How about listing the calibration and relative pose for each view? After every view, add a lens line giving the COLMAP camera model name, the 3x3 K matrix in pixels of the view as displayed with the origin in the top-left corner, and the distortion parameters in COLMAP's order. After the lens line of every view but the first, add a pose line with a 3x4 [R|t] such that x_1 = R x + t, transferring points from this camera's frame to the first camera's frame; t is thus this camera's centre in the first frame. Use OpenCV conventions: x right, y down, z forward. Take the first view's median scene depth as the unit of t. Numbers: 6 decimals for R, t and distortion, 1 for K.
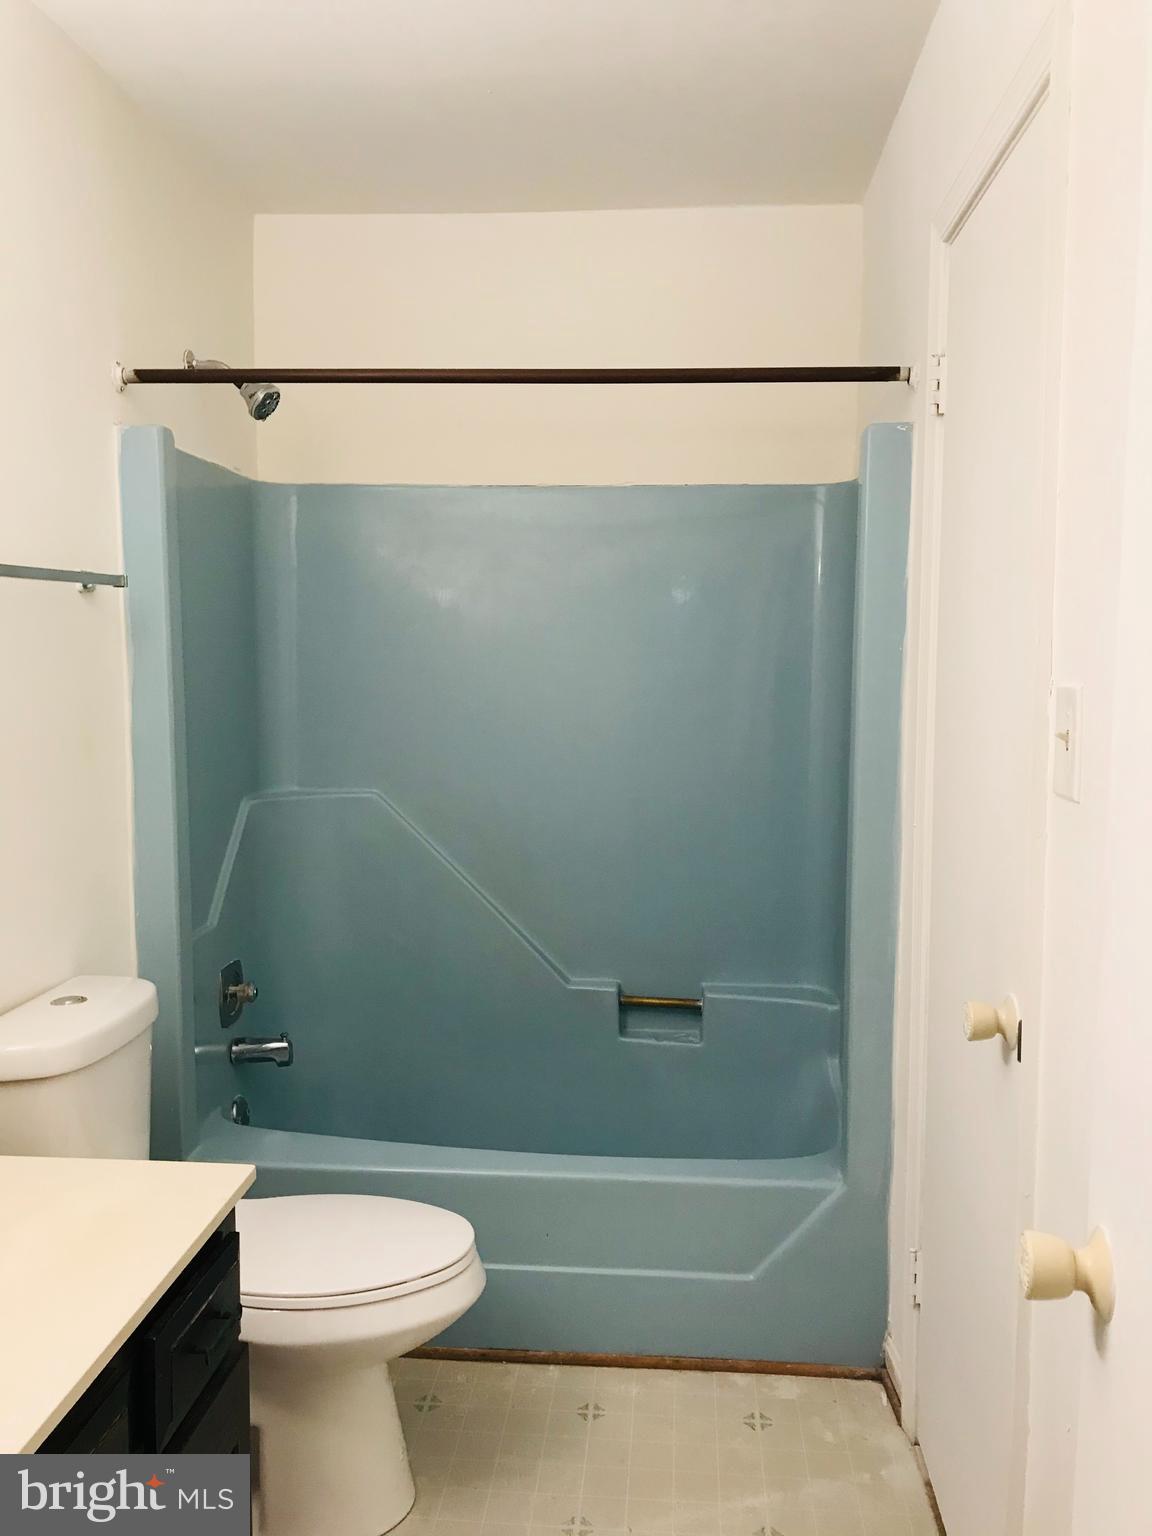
lens RADIAL K [[1287.1, 0, 583.8], [0, 1287.1, 770.7], [0, 0, 1]] dist [0.047998, -0.013977]
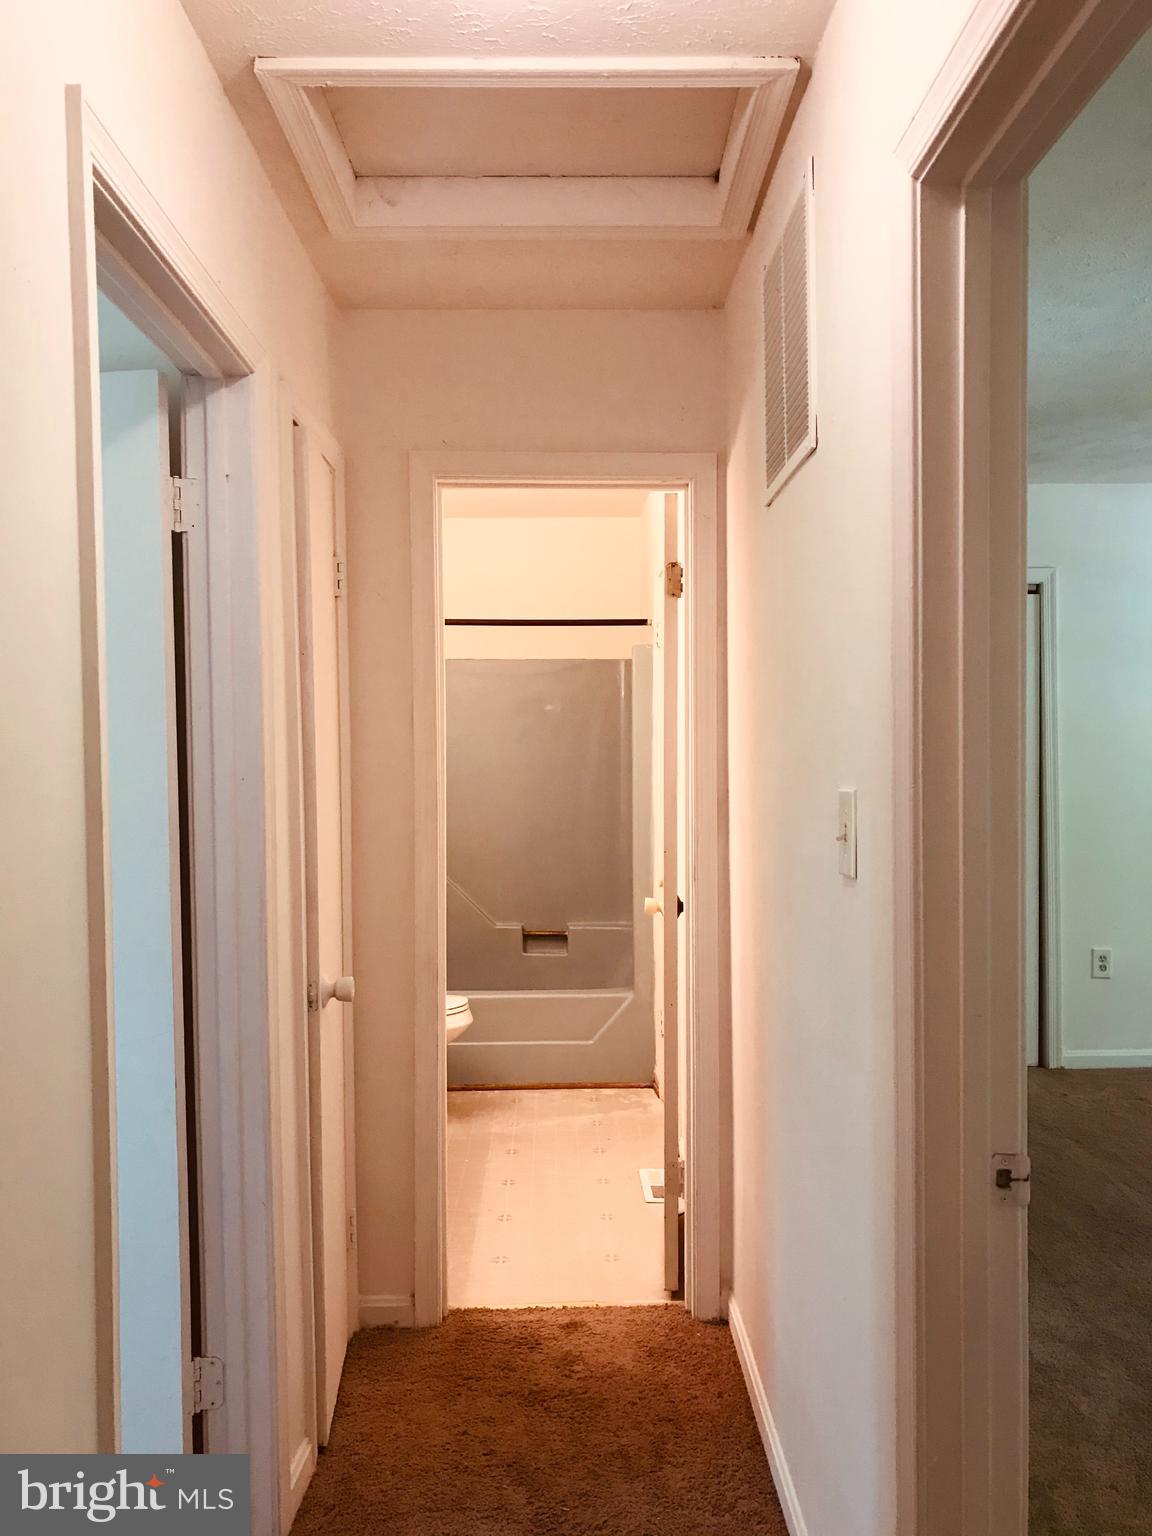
lens RADIAL K [[1287.1, 0, 576.1], [0, 1287.1, 769.8], [0, 0, 1]] dist [0.047998, -0.013977]
pose [[0.995490, -0.012580, 0.094033, -0.082022], [0.019135, 0.997424, -0.069132, 0.089300], [-0.092921, 0.070619, 0.993166, -1.048310]]
